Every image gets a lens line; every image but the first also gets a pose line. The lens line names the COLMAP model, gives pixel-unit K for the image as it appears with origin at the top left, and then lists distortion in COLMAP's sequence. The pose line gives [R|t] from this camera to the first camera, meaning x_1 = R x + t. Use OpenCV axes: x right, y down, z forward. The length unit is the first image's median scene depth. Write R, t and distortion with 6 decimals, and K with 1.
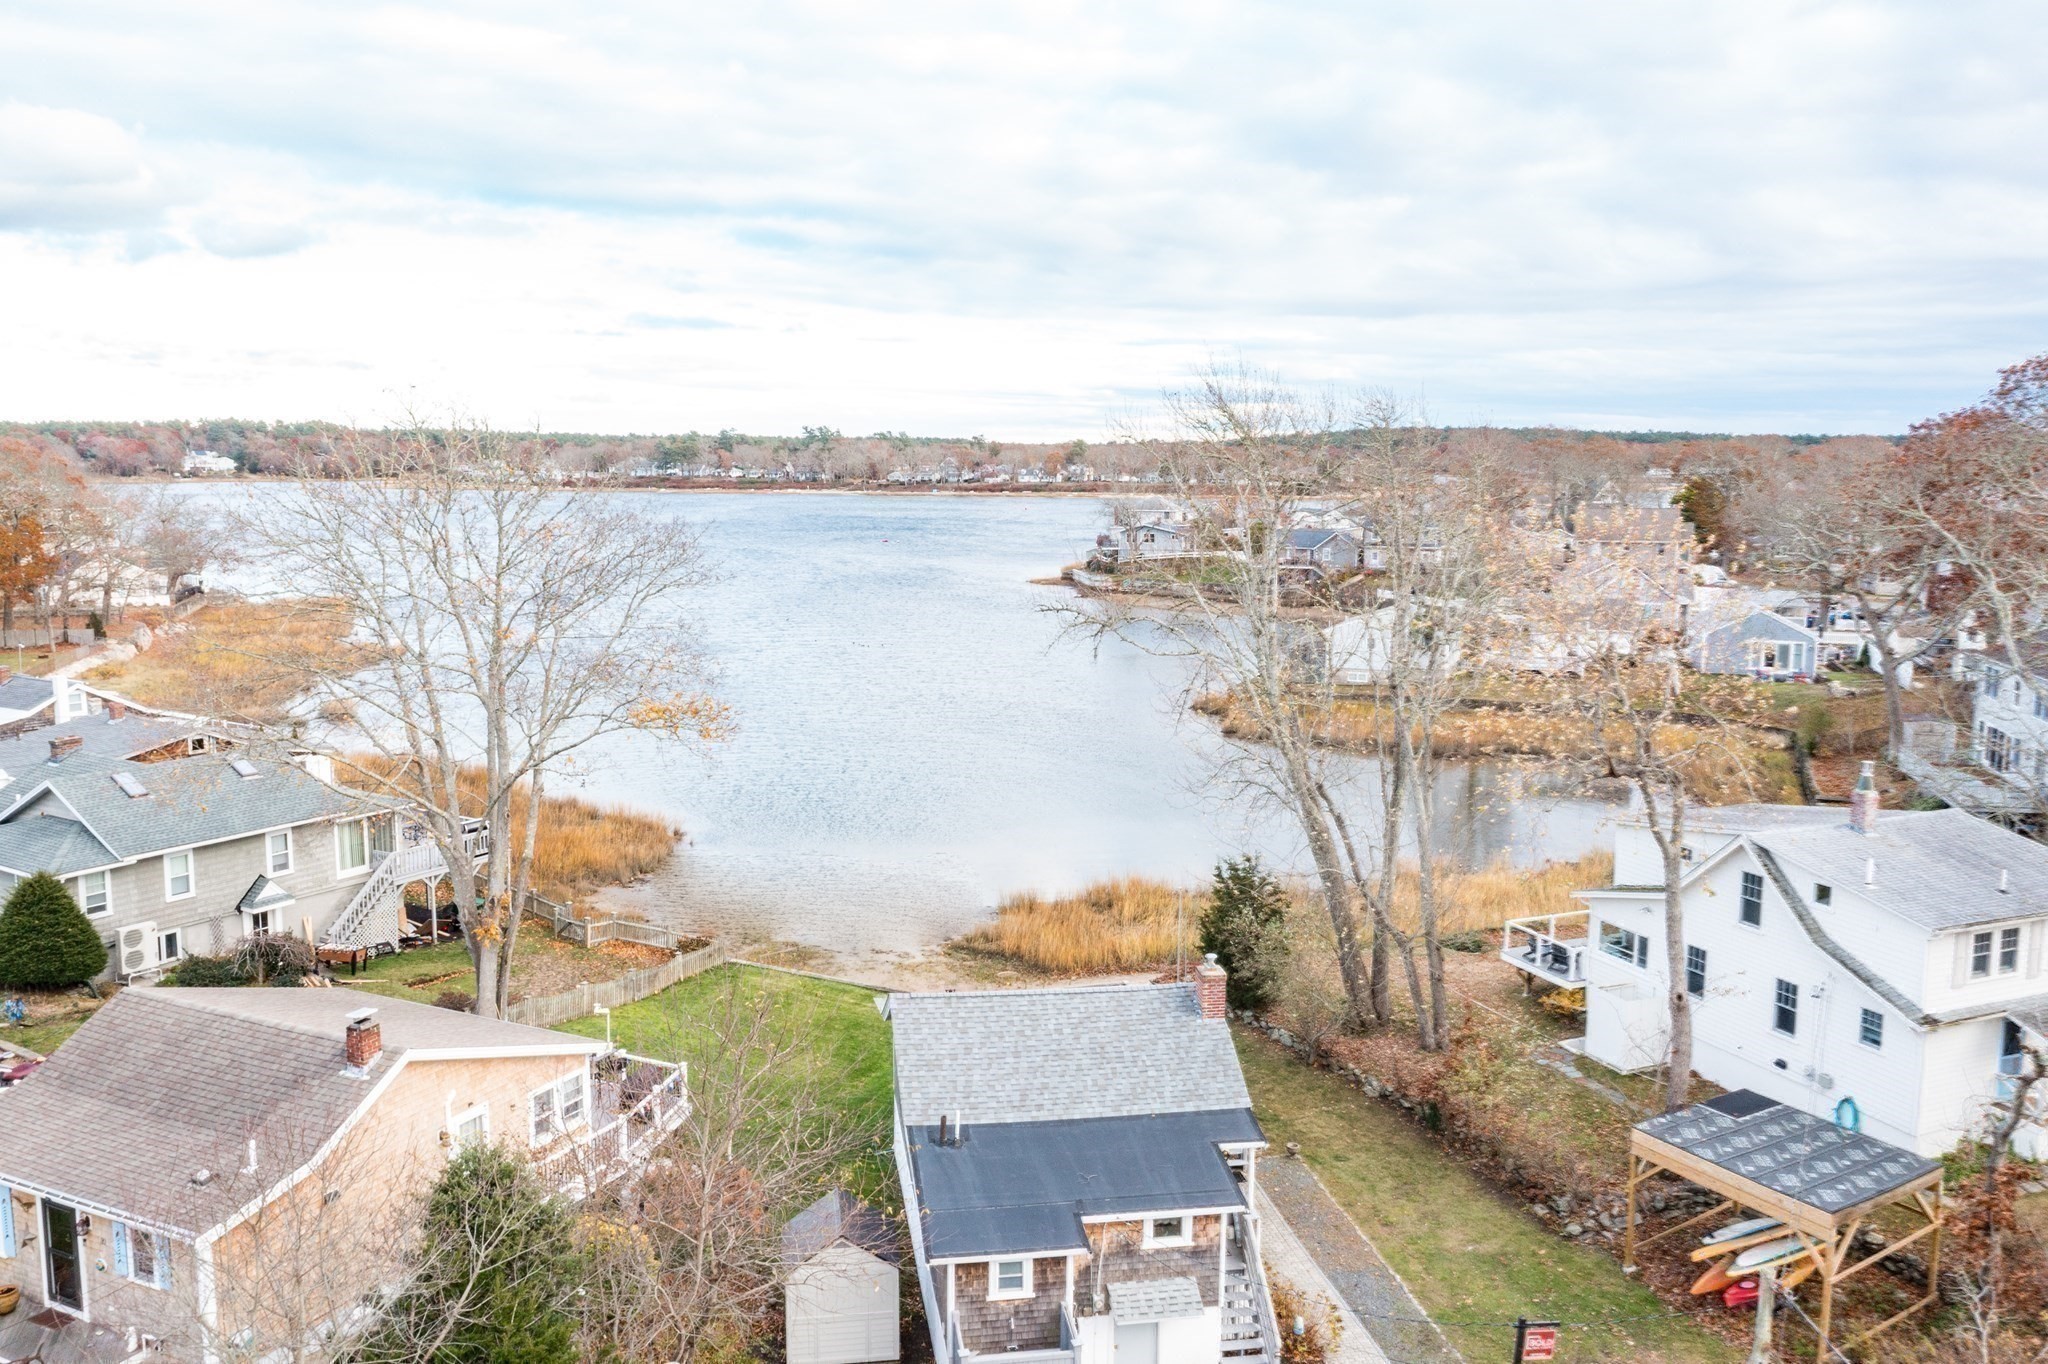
lens RADIAL K [[1640.1, 0, 1024.0], [0, 1640.1, 682.0], [0, 0, 1]] dist [-0.001639, 0.014101]
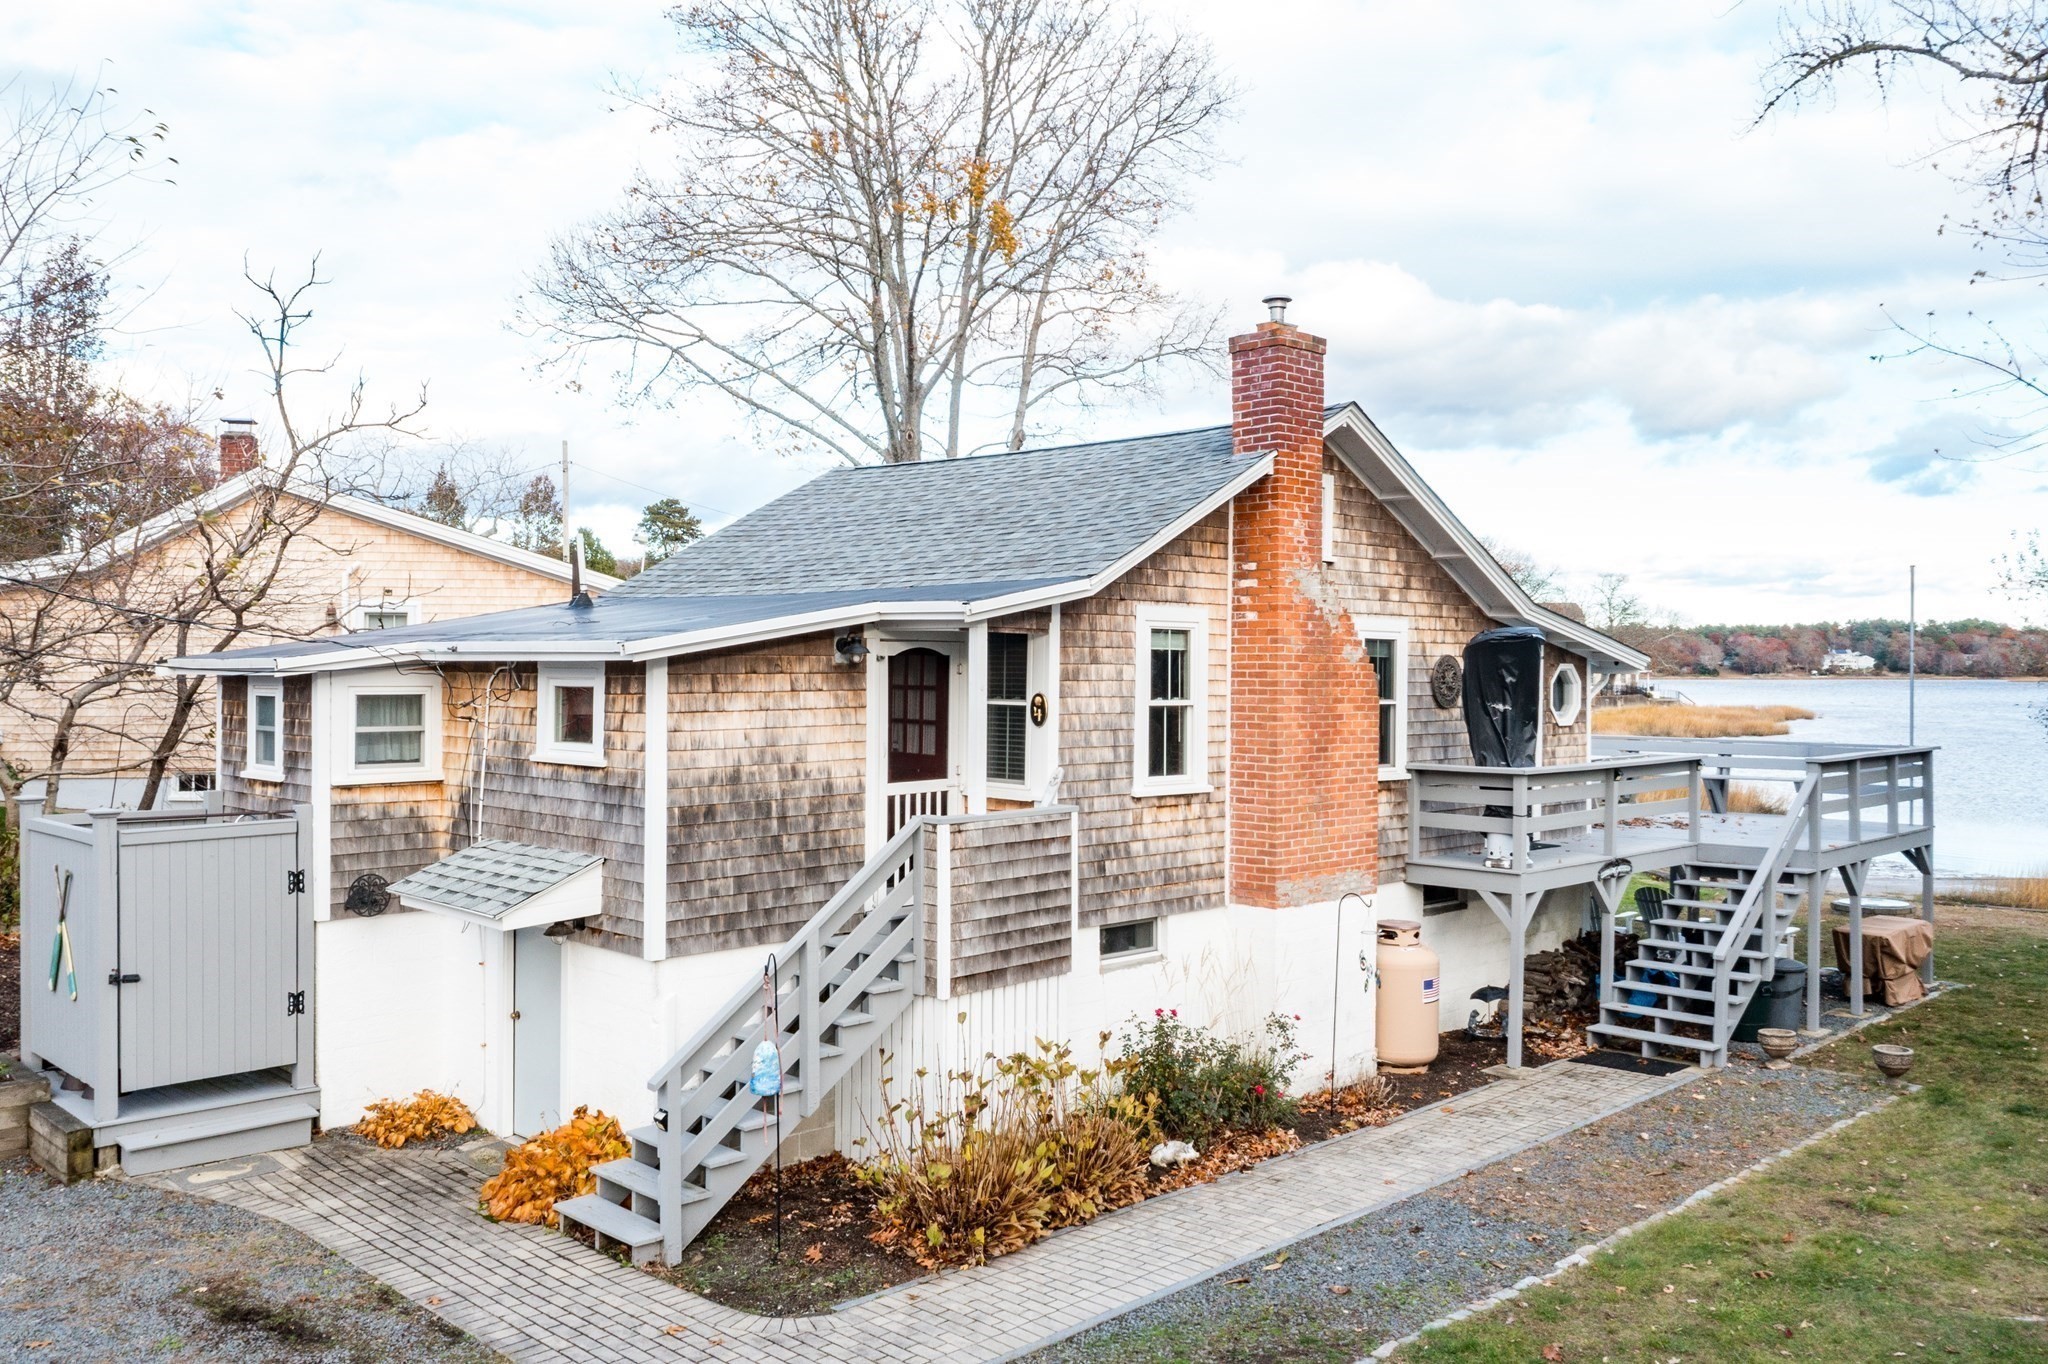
lens RADIAL K [[1624.5, 0, 1024.0], [0, 1624.5, 682.0], [0, 0, 1]] dist [0.000897, 0.013994]
pose [[0.575986, 0.000286, -0.817459, 0.325368], [-0.114379, 0.990191, -0.080245, 0.241852], [0.809418, 0.139721, 0.570369, 0.609171]]
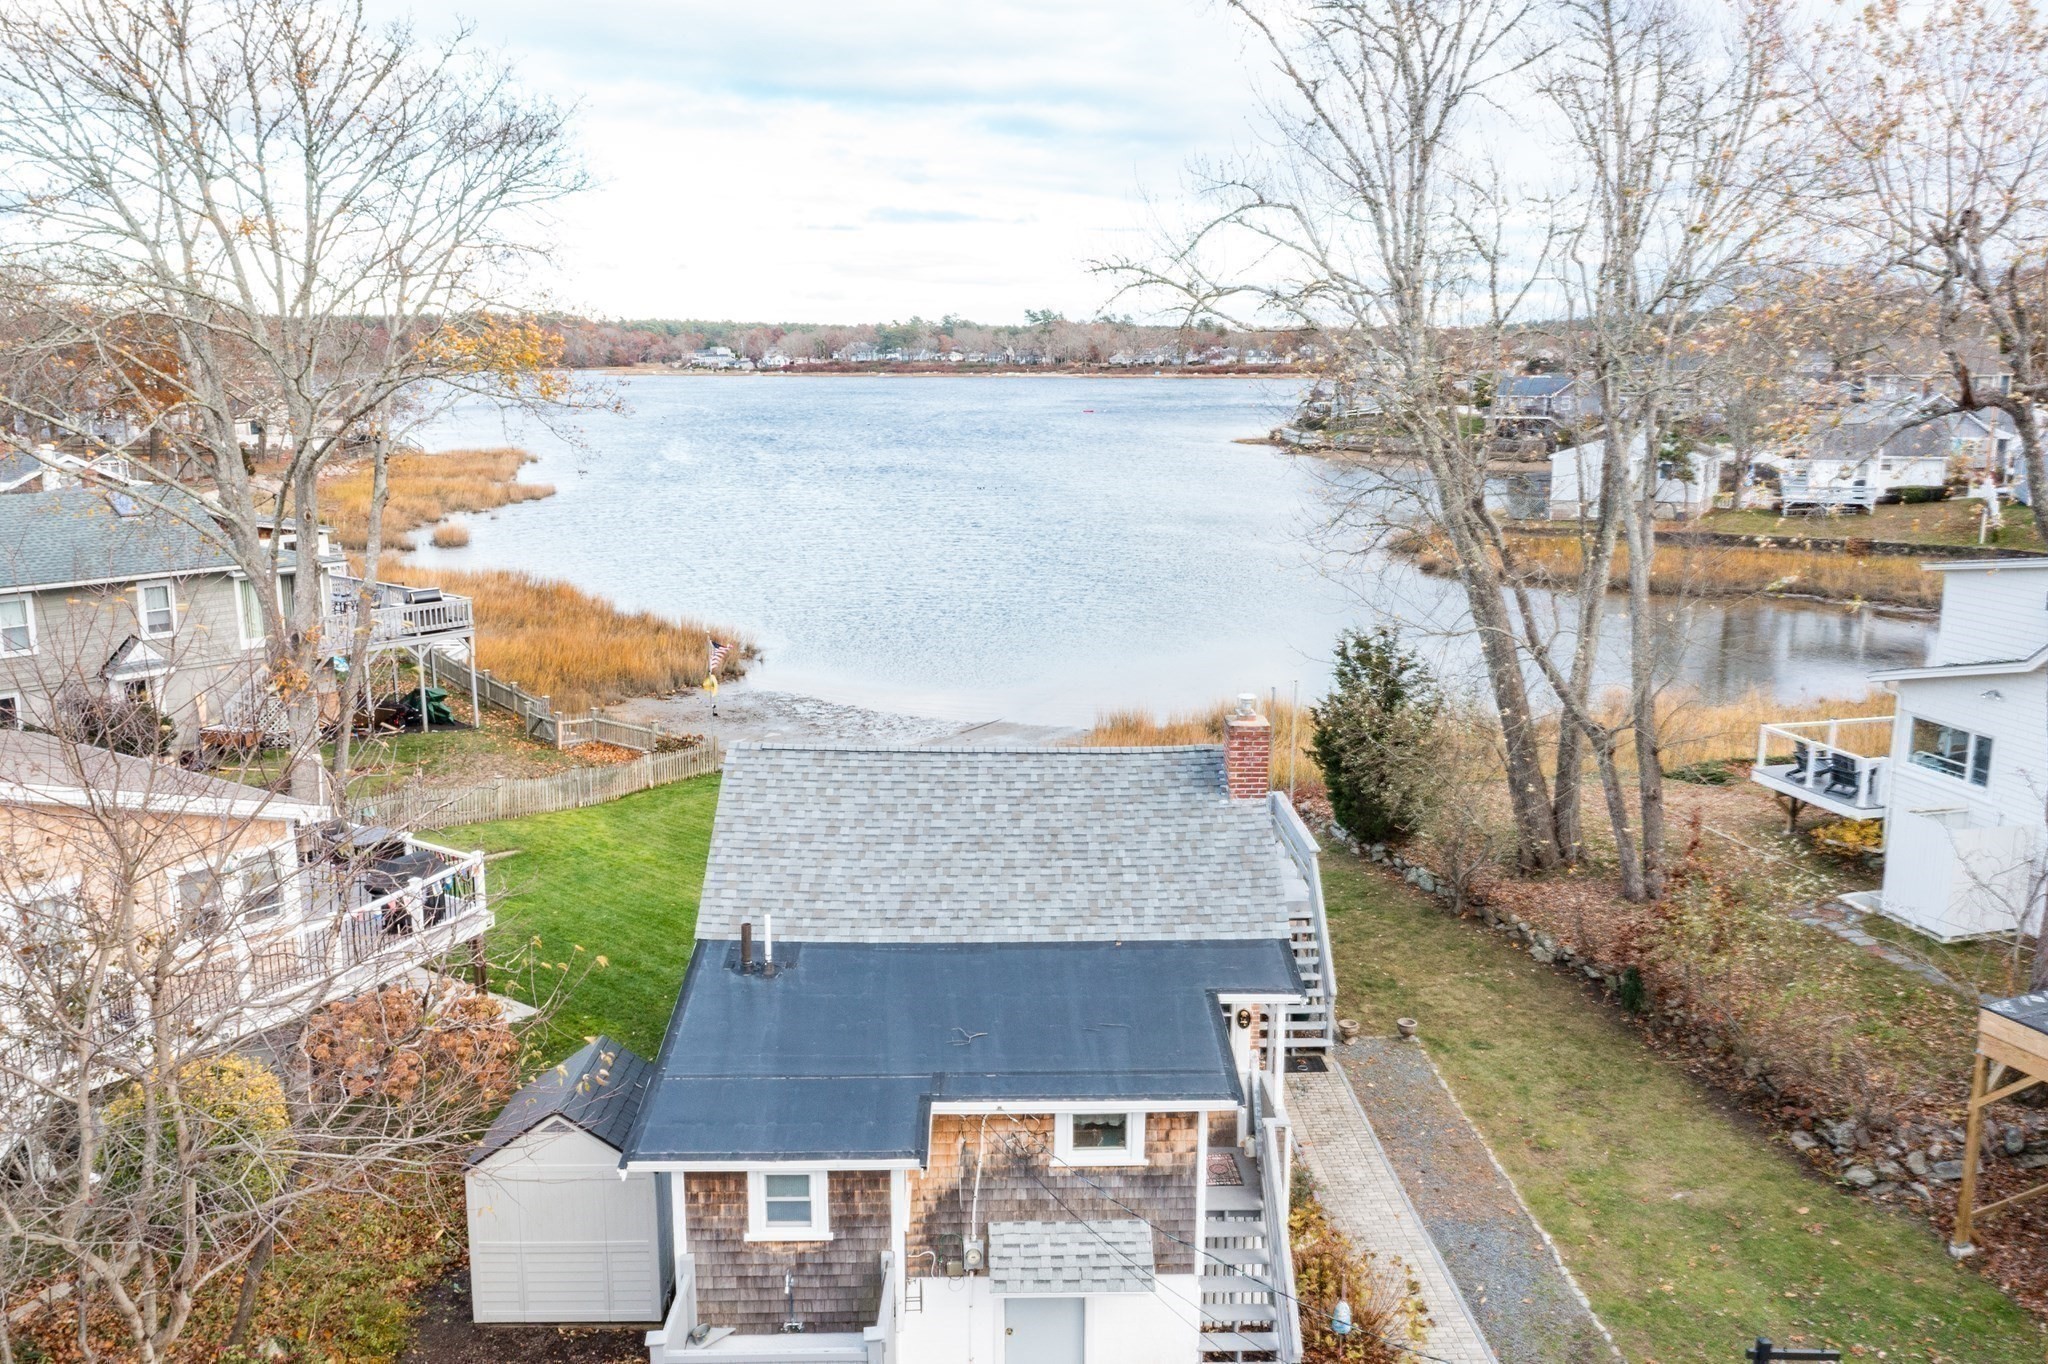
lens RADIAL K [[1640.1, 0, 1024.0], [0, 1640.1, 682.0], [0, 0, 1]] dist [-0.001639, 0.014101]
pose [[0.989898, 0.021408, -0.140159, 0.096267], [-0.013050, 0.998096, 0.060278, 0.103436], [0.141183, -0.057840, 0.988292, 0.319438]]
